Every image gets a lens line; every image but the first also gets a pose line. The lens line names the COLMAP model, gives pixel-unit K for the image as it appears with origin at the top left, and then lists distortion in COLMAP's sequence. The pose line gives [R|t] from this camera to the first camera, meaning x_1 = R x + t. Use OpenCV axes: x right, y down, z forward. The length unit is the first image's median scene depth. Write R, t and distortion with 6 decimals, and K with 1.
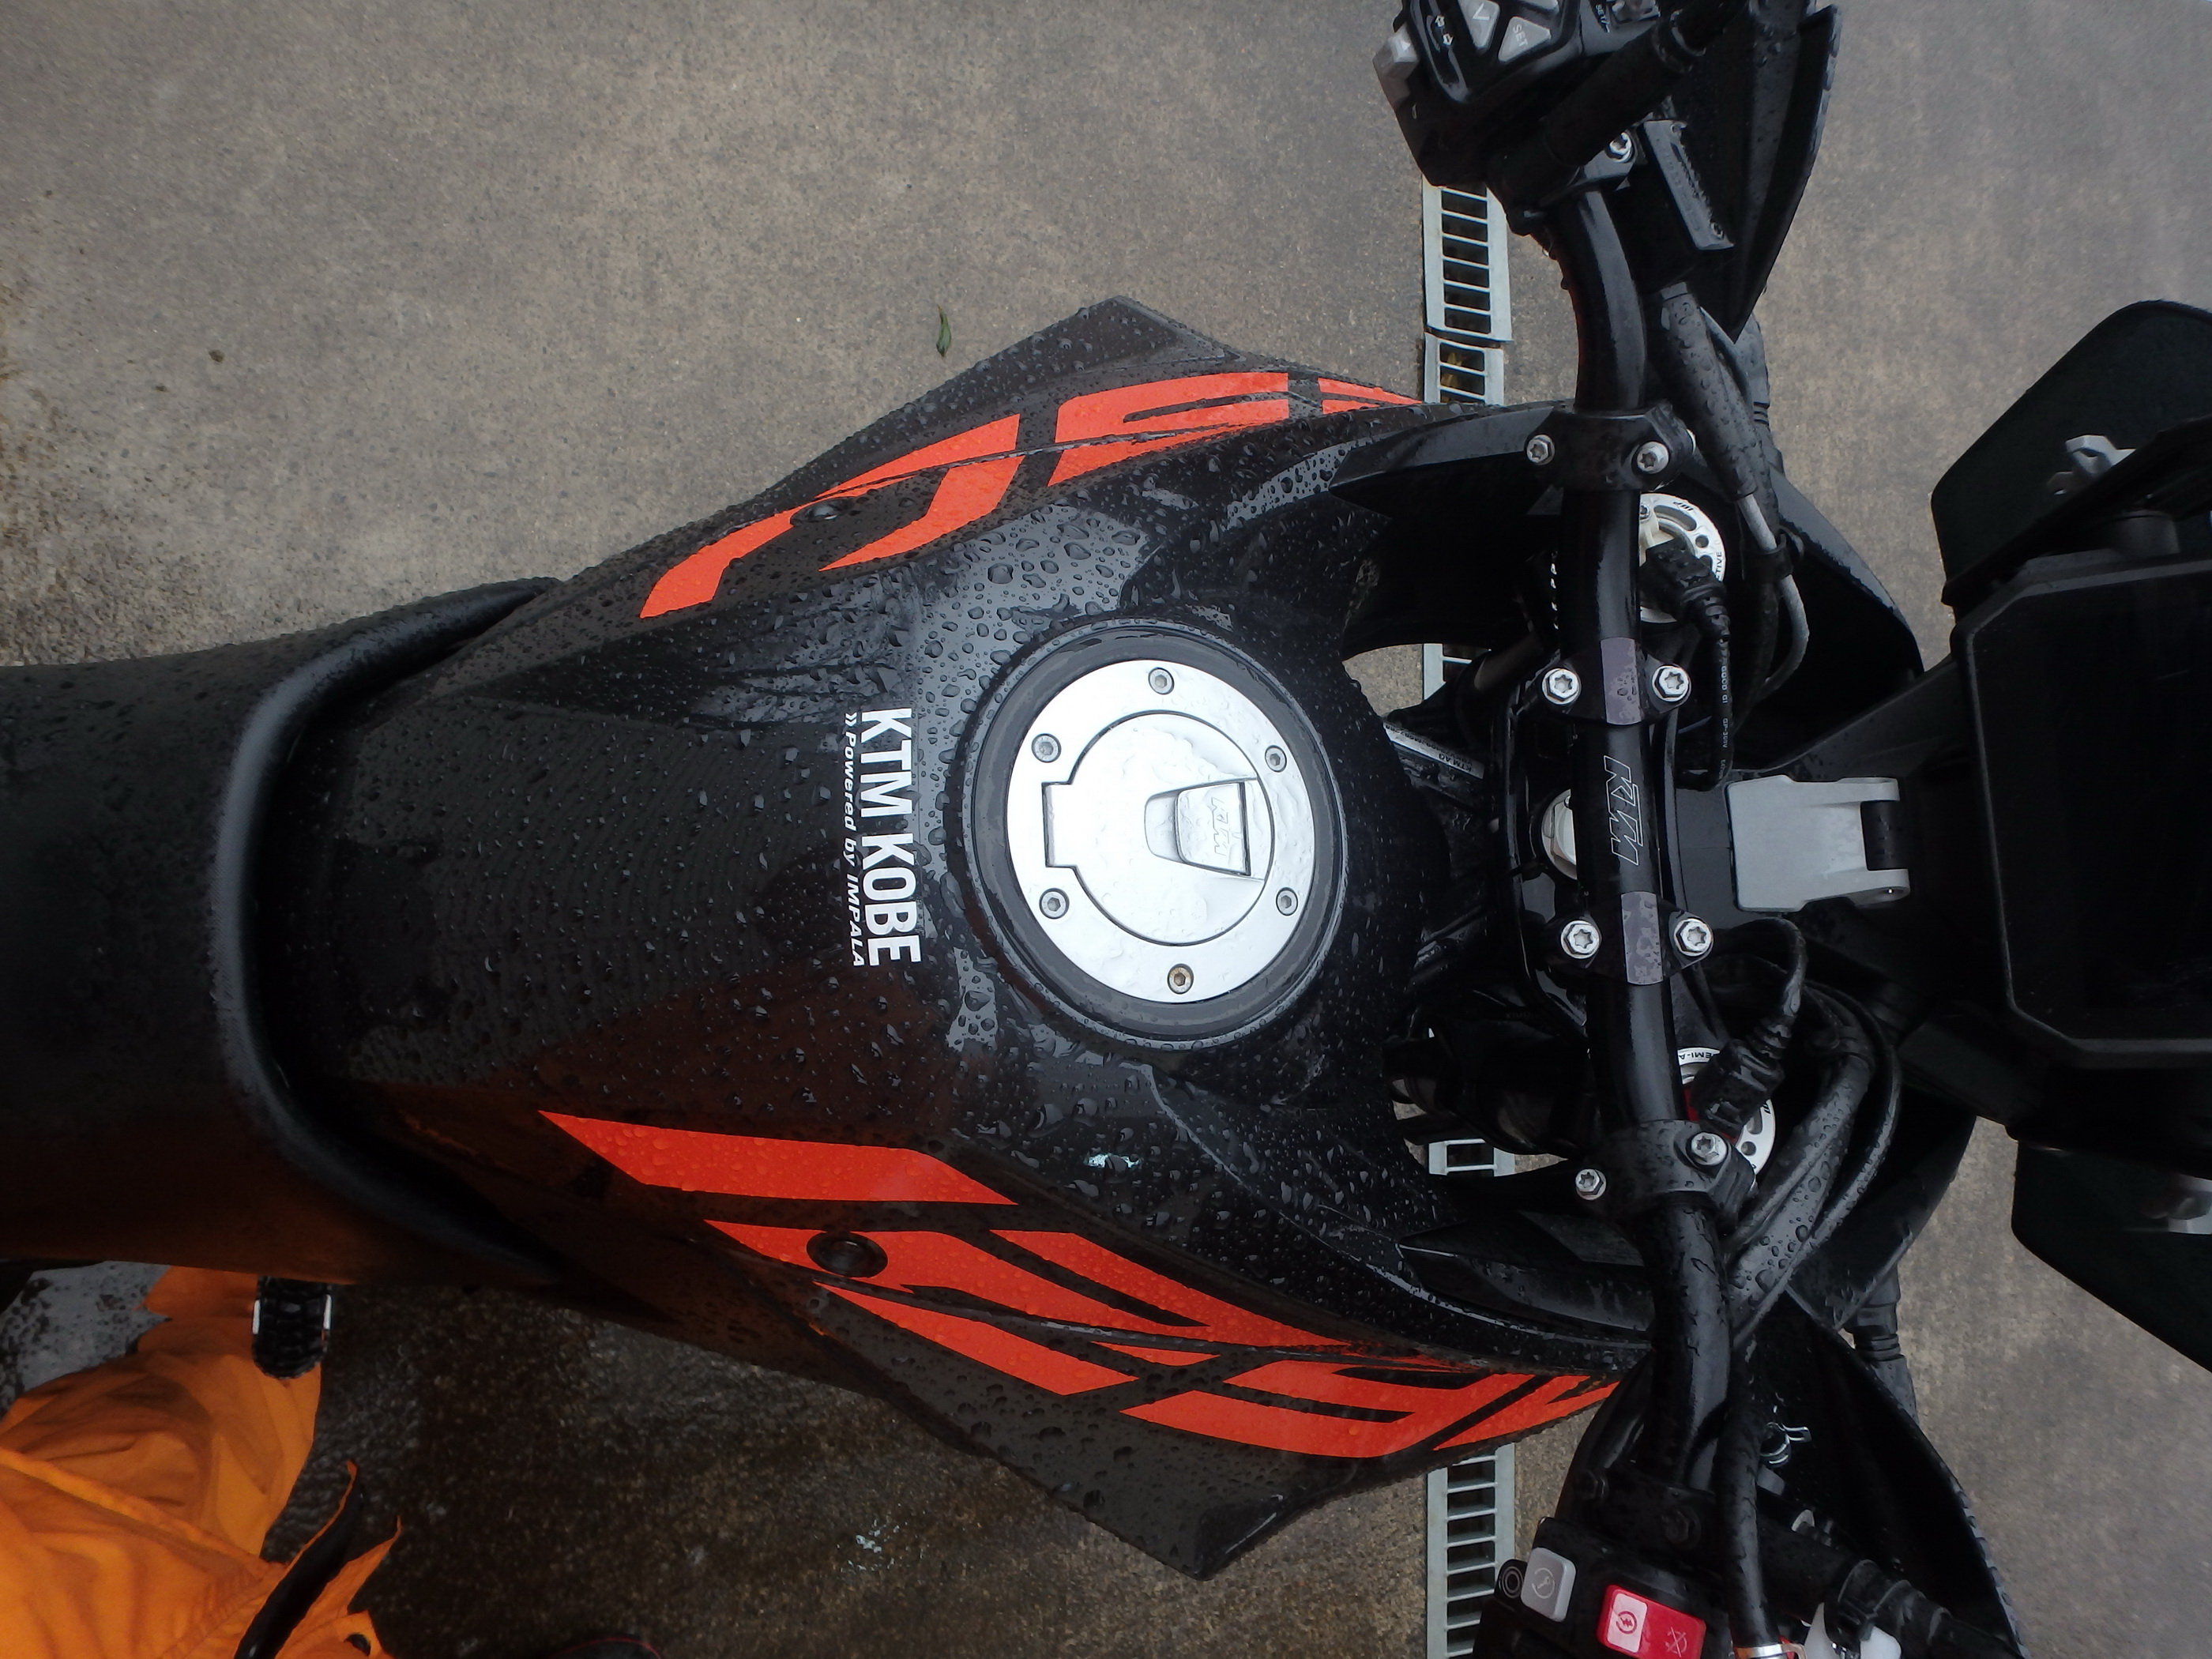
lens RADIAL K [[1429.2, 0, 1138.2], [0, 1429.2, 828.3], [0, 0, 1]] dist [-0.037712, 0.014040]
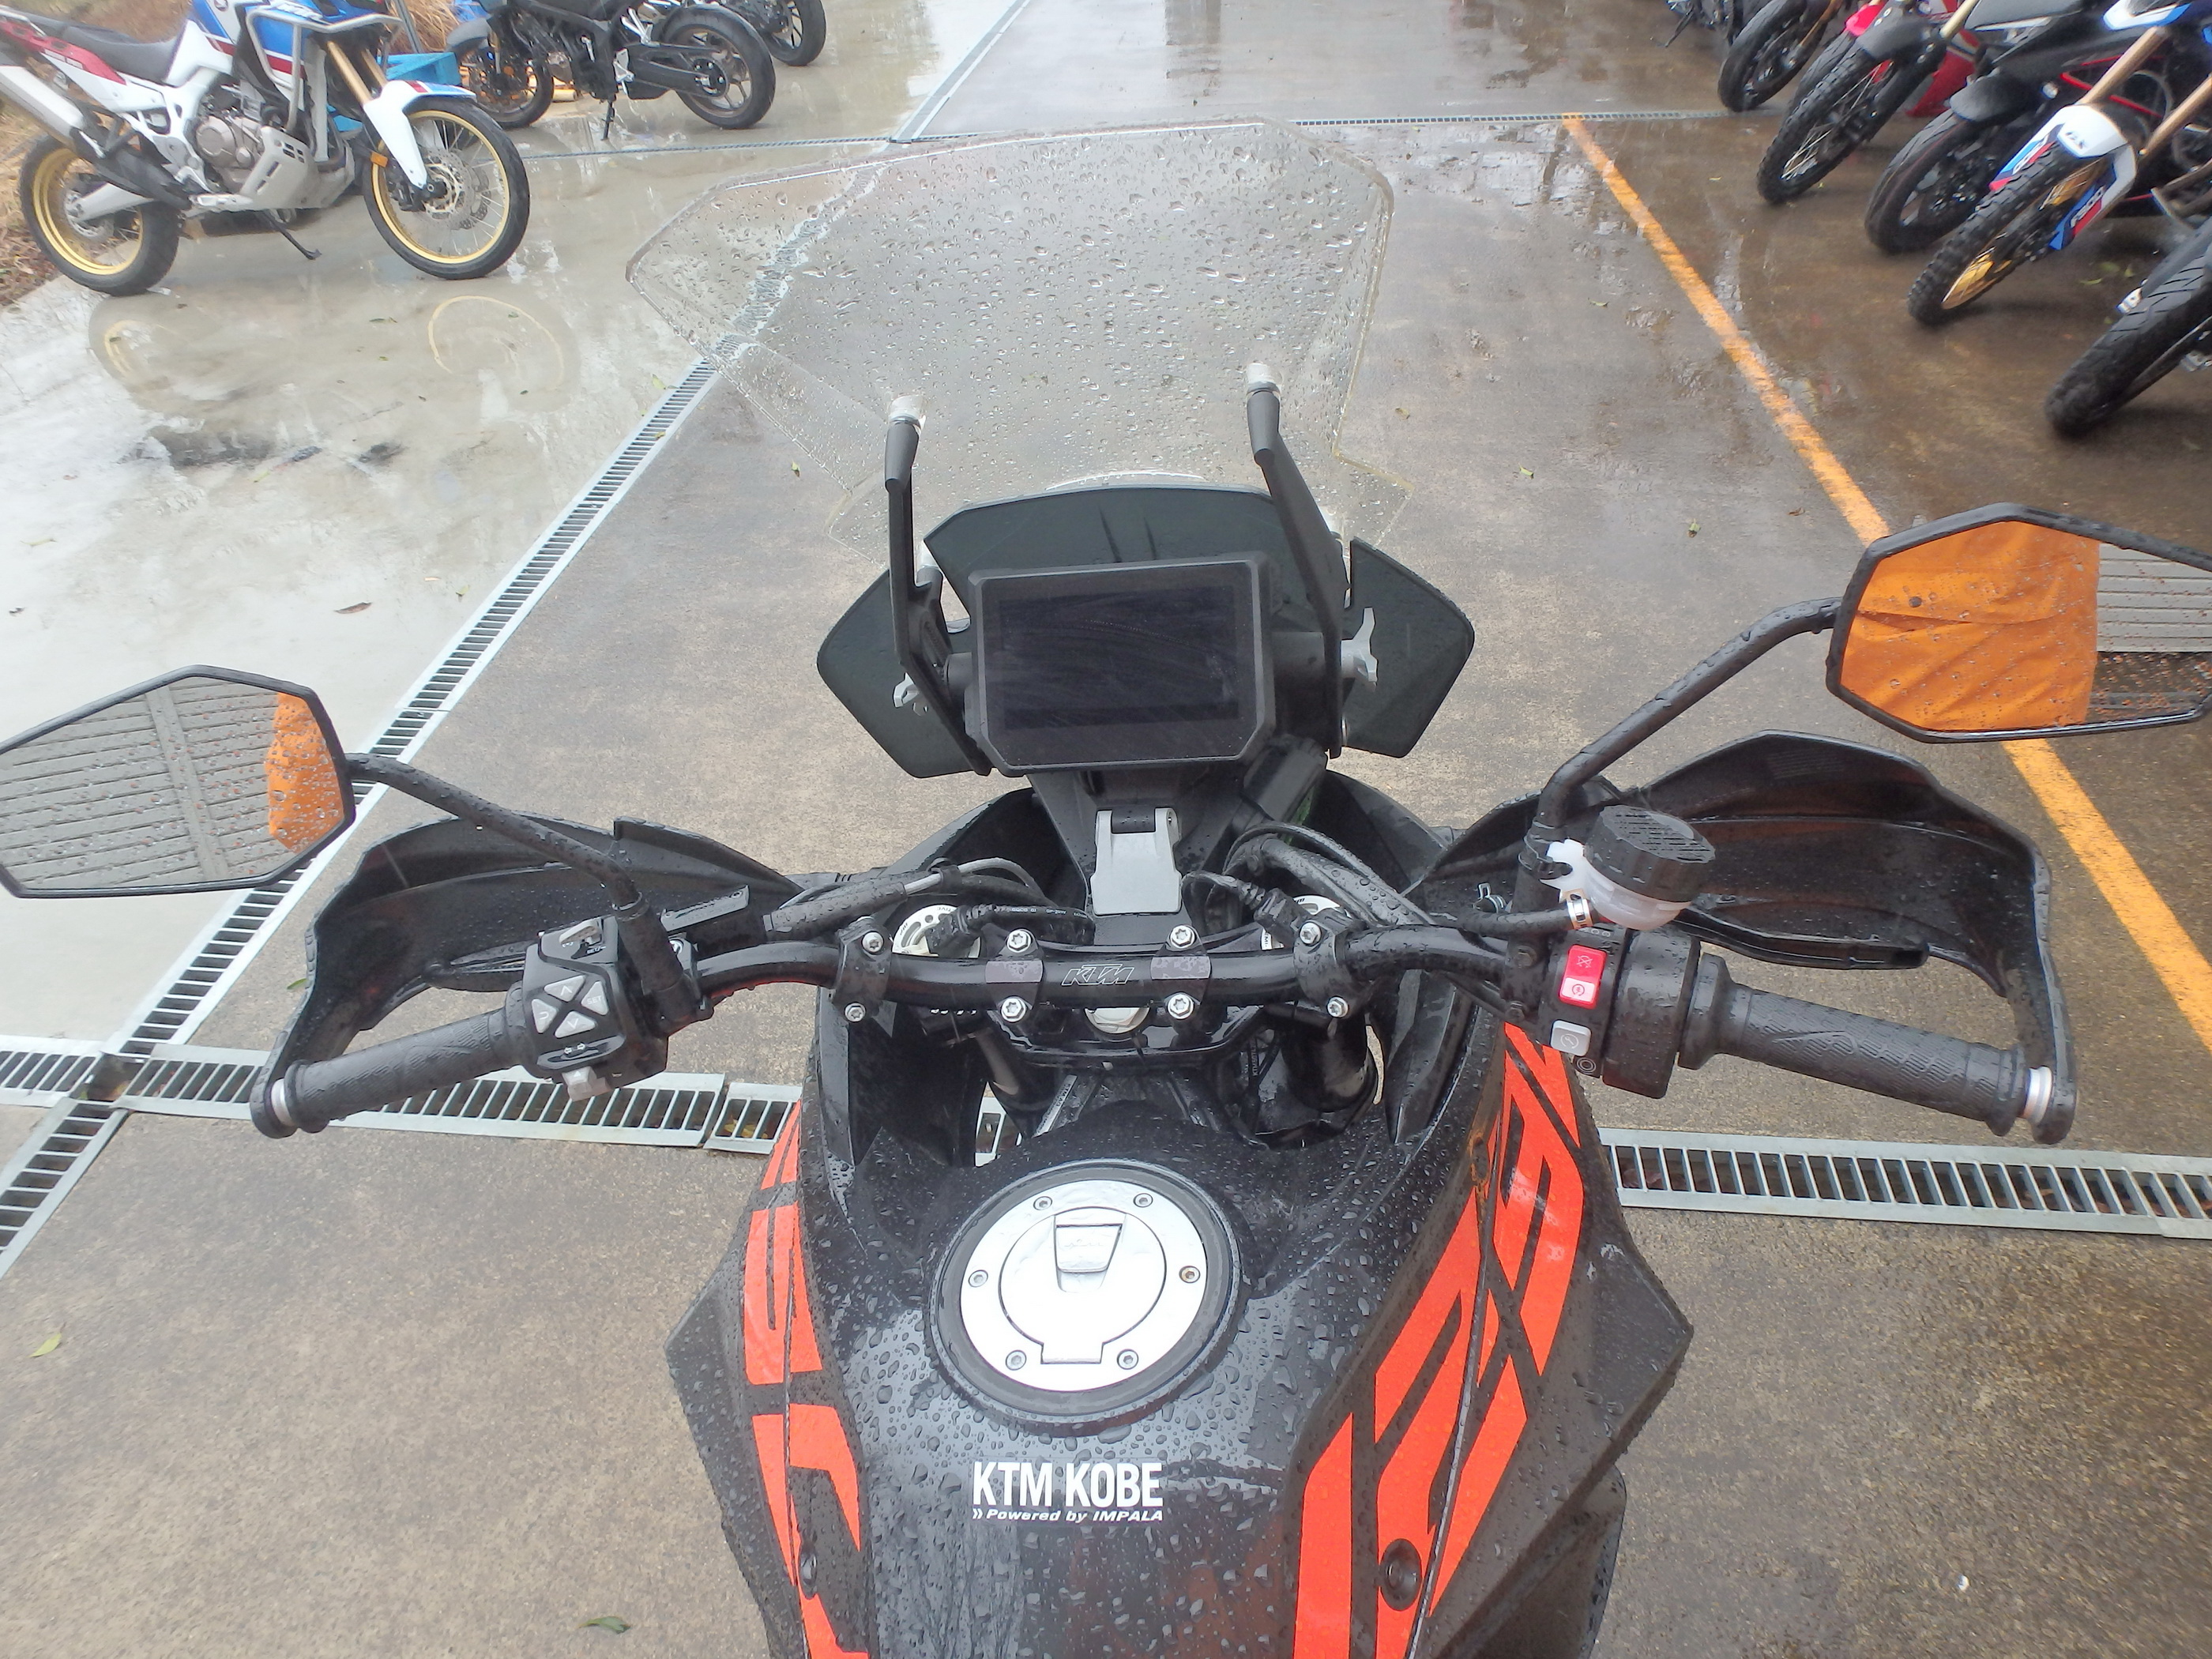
lens RADIAL K [[1365.8, 0, 1180.6], [0, 1365.8, 836.3], [0, 0, 1]] dist [0.052982, -0.000035]
pose [[0.050663, -0.893116, 0.446964, -0.184281], [0.998427, 0.056058, -0.001156, 0.071012], [-0.024024, 0.446320, 0.894551, -0.397747]]
